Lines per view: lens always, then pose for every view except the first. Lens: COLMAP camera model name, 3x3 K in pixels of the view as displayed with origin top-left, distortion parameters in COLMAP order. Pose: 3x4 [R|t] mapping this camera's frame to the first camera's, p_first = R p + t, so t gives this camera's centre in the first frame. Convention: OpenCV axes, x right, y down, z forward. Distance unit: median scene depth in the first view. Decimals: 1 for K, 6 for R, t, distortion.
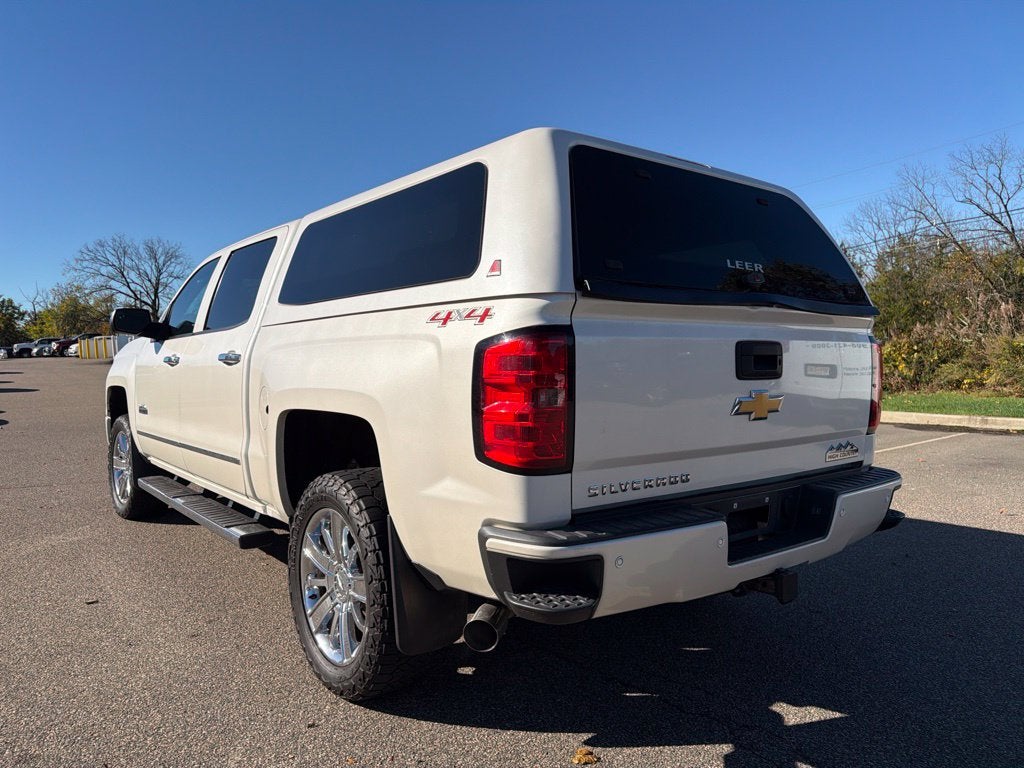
lens RADIAL K [[717.0, 0, 512.0], [0, 717.0, 384.0], [0, 0, 1]] dist [0.004539, -0.003282]
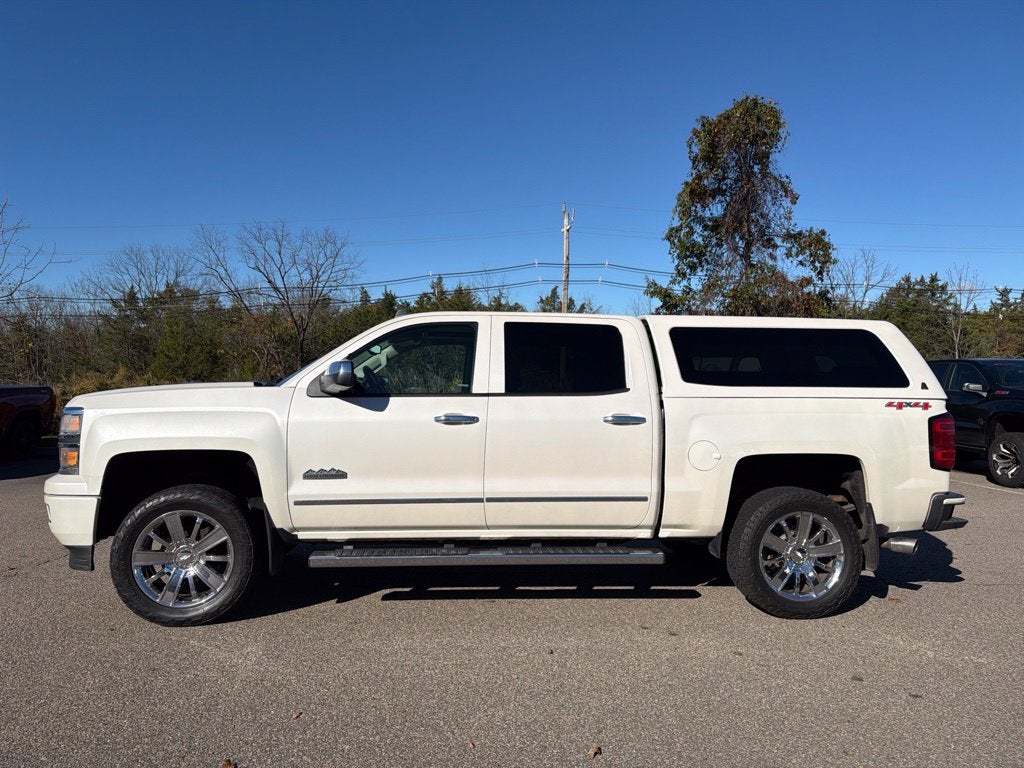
lens RADIAL K [[695.7, 0, 505.8], [0, 695.7, 386.3], [0, 0, 1]] dist [0.064312, -0.100938]
pose [[0.562561, 0.031171, 0.826168, -1.772296], [0.014017, 0.998786, -0.047228, -0.046045], [-0.826637, 0.038149, 0.561441, 0.546295]]
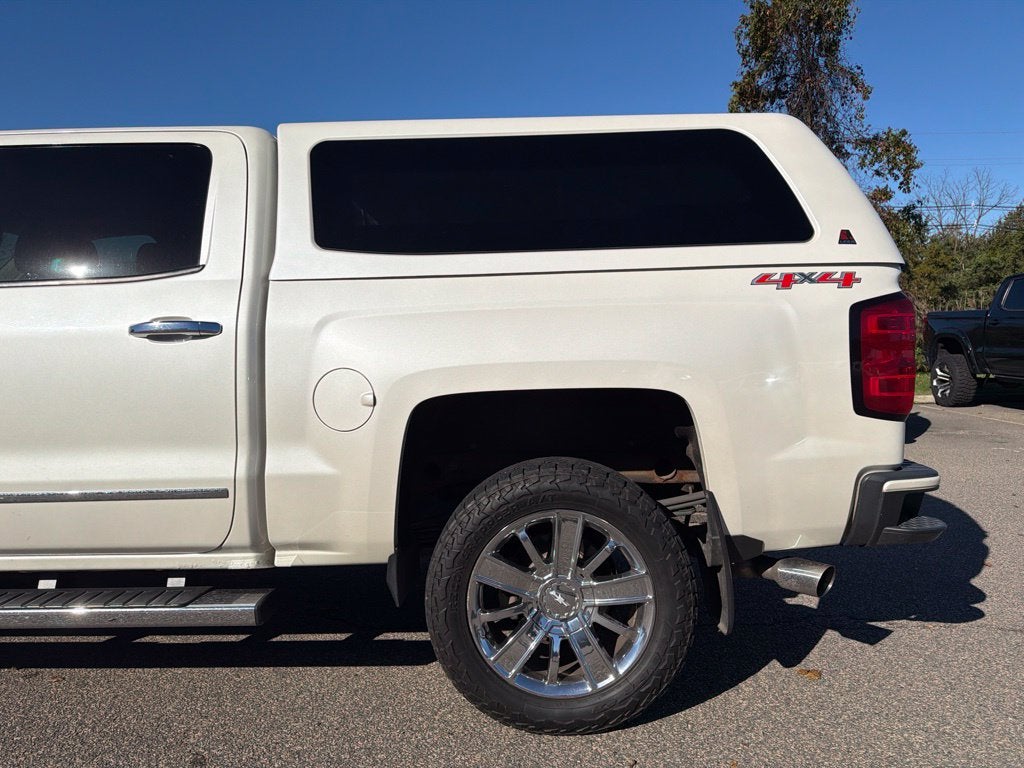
lens RADIAL K [[717.0, 0, 512.0], [0, 717.0, 384.0], [0, 0, 1]] dist [0.004539, -0.003282]
pose [[0.648355, -0.036490, 0.760463, -0.777613], [0.042192, 0.999038, 0.011966, 0.017674], [-0.760168, 0.024327, 0.649271, 0.444552]]
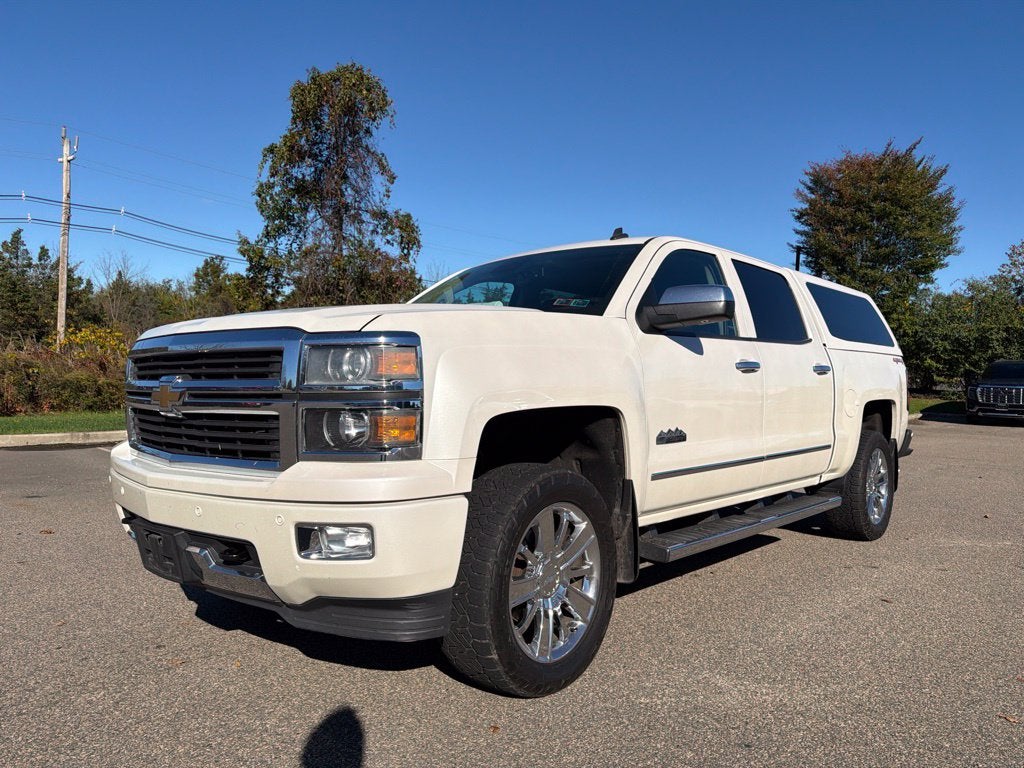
lens RADIAL K [[705.0, 0, 518.3], [0, 705.0, 384.8], [0, 0, 1]] dist [0.070880, -0.105020]
pose [[-0.132911, 0.005802, 0.991111, -1.835935], [0.025085, 0.999682, -0.002488, -0.022340], [-0.990810, 0.024531, -0.133015, 1.979526]]
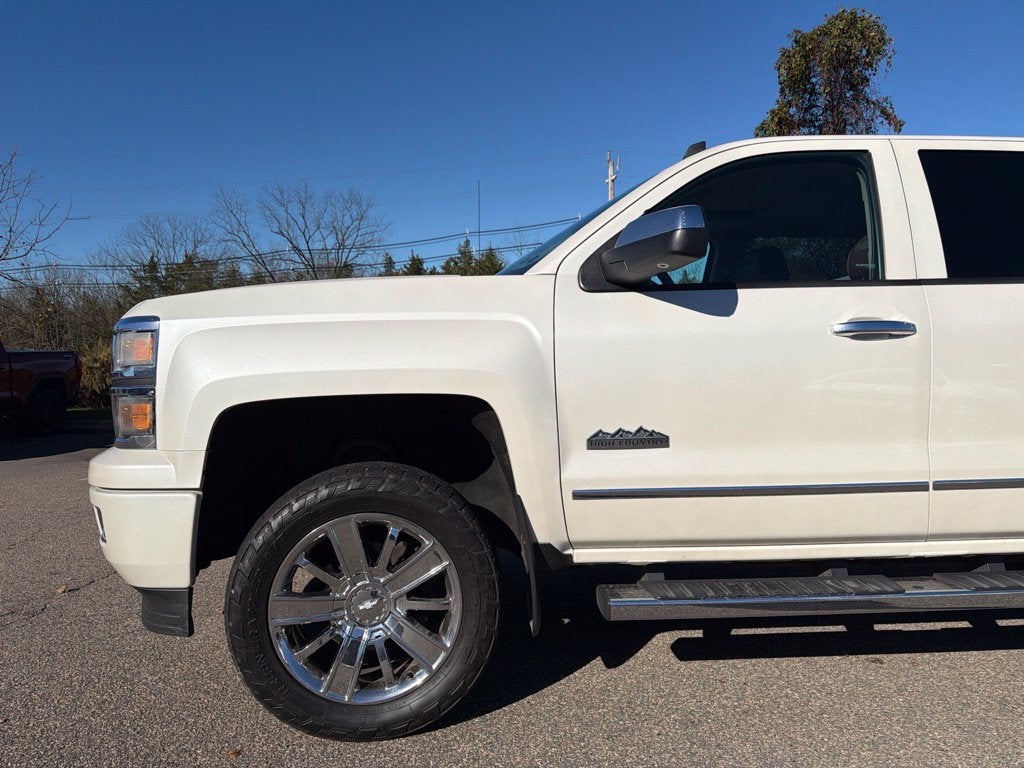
lens RADIAL K [[705.0, 0, 518.3], [0, 705.0, 384.8], [0, 0, 1]] dist [0.070880, -0.105020]
pose [[0.576419, -0.016395, 0.816990, -1.477536], [0.033743, 0.999424, -0.003751, 0.000930], [-0.816457, 0.029730, 0.576640, 1.295369]]
